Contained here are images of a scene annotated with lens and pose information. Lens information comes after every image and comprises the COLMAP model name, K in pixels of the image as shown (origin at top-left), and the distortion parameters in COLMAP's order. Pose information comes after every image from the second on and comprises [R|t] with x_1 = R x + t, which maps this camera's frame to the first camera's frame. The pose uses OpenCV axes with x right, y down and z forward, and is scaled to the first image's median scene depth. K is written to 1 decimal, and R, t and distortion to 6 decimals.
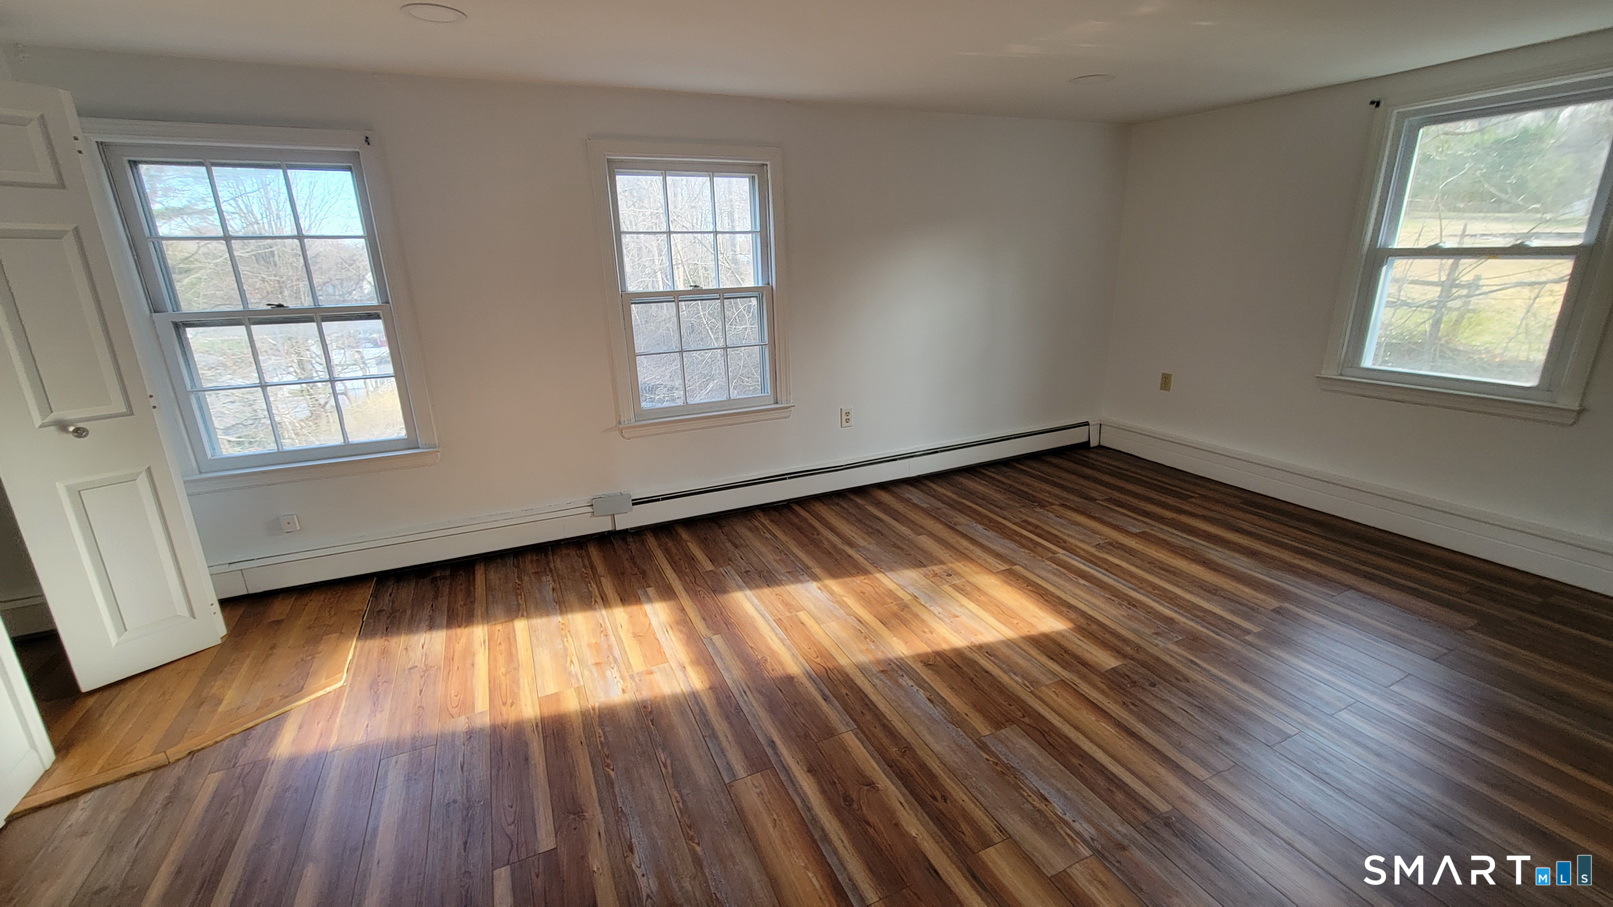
lens RADIAL K [[660.3, 0, 799.6], [0, 660.3, 455.5], [0, 0, 1]] dist [0.001836, -0.000684]
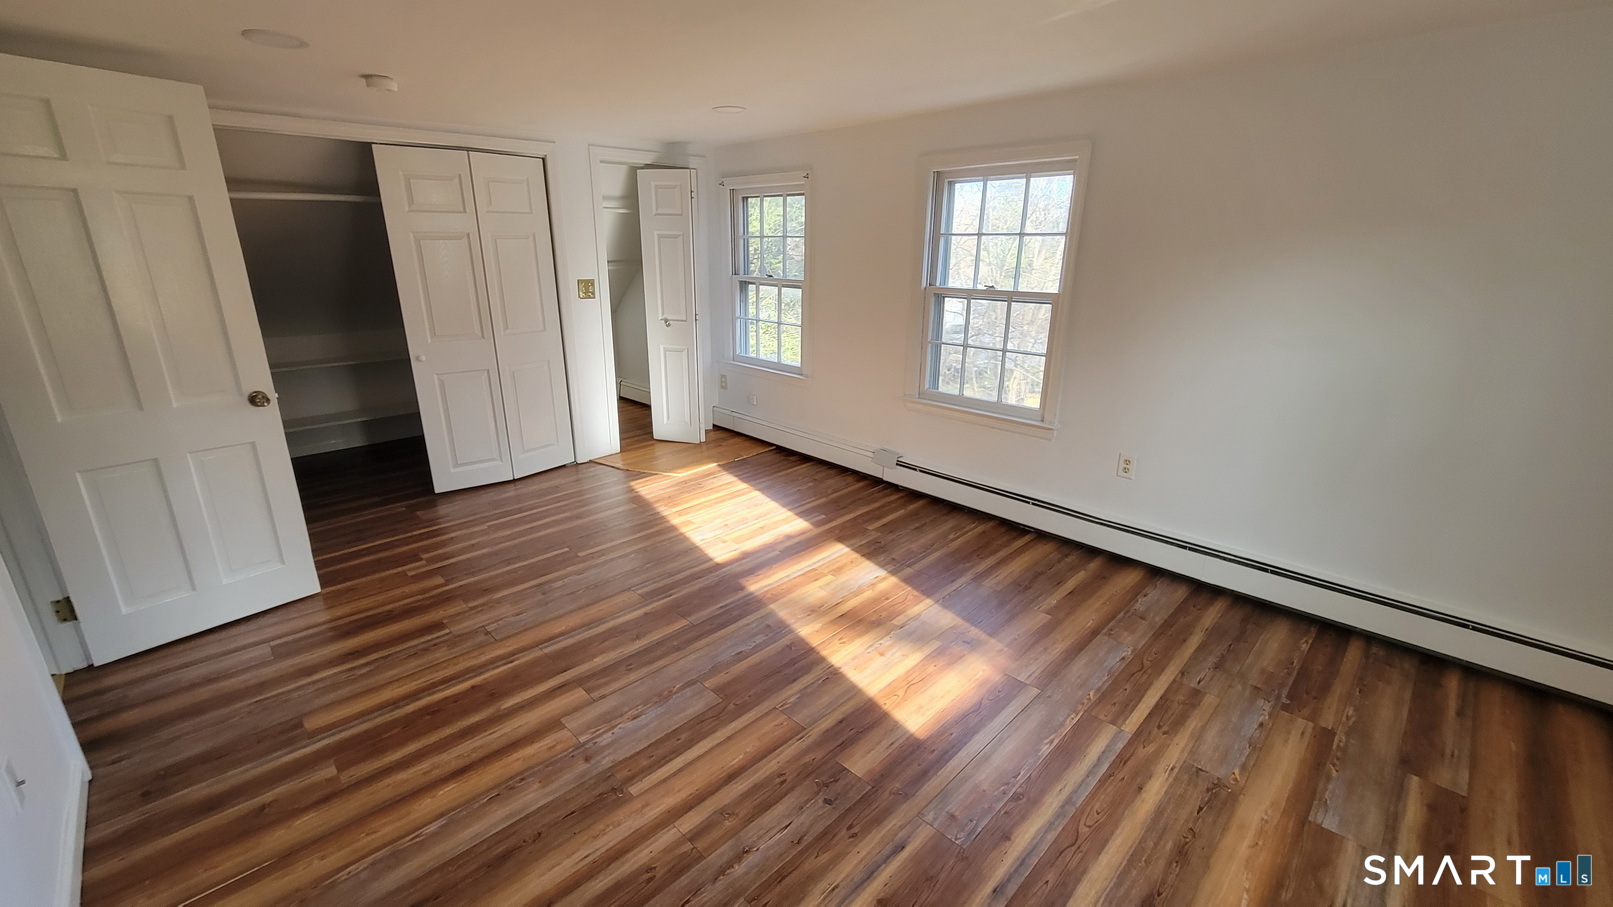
lens RADIAL K [[660.3, 0, 799.8], [0, 660.3, 452.0], [0, 0, 1]] dist [0.001836, -0.000684]
pose [[0.329507, 0.303949, -0.893890, 0.798596], [-0.288747, 0.933843, 0.211096, -0.157089], [0.898916, 0.188550, 0.395472, 0.400064]]
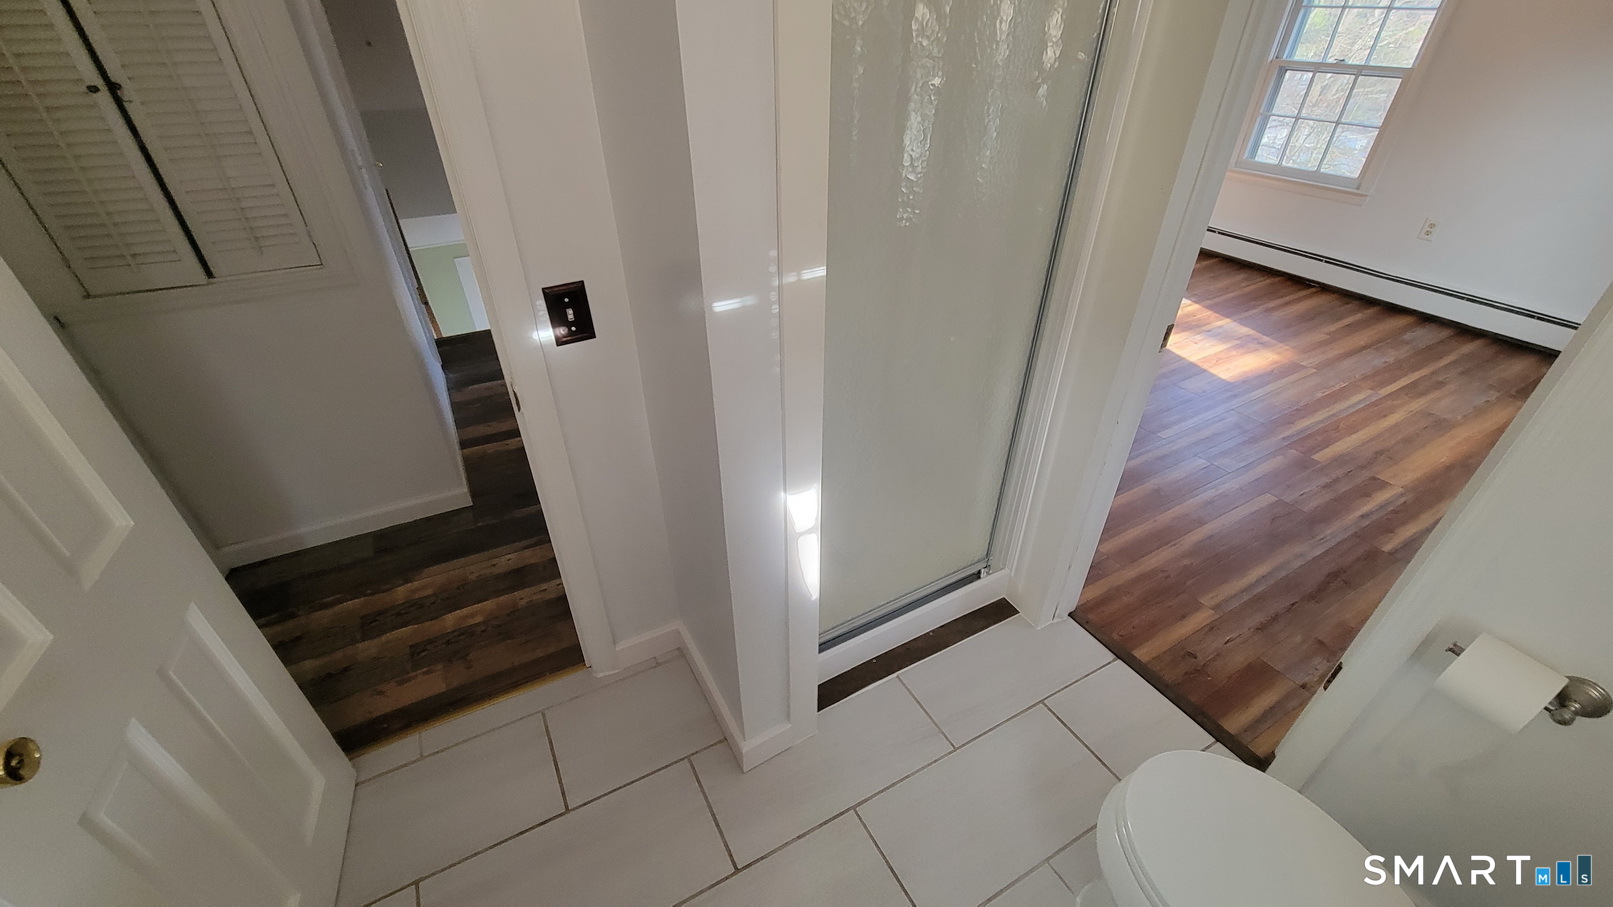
lens RADIAL K [[660.3, 0, 801.1], [0, 660.3, 455.7], [0, 0, 1]] dist [0.001836, -0.000684]
pose [[0.077602, 0.584774, -0.807475, 1.197499], [-0.293083, 0.787512, 0.542150, -0.063672], [0.952932, 0.194586, 0.232500, -0.046036]]
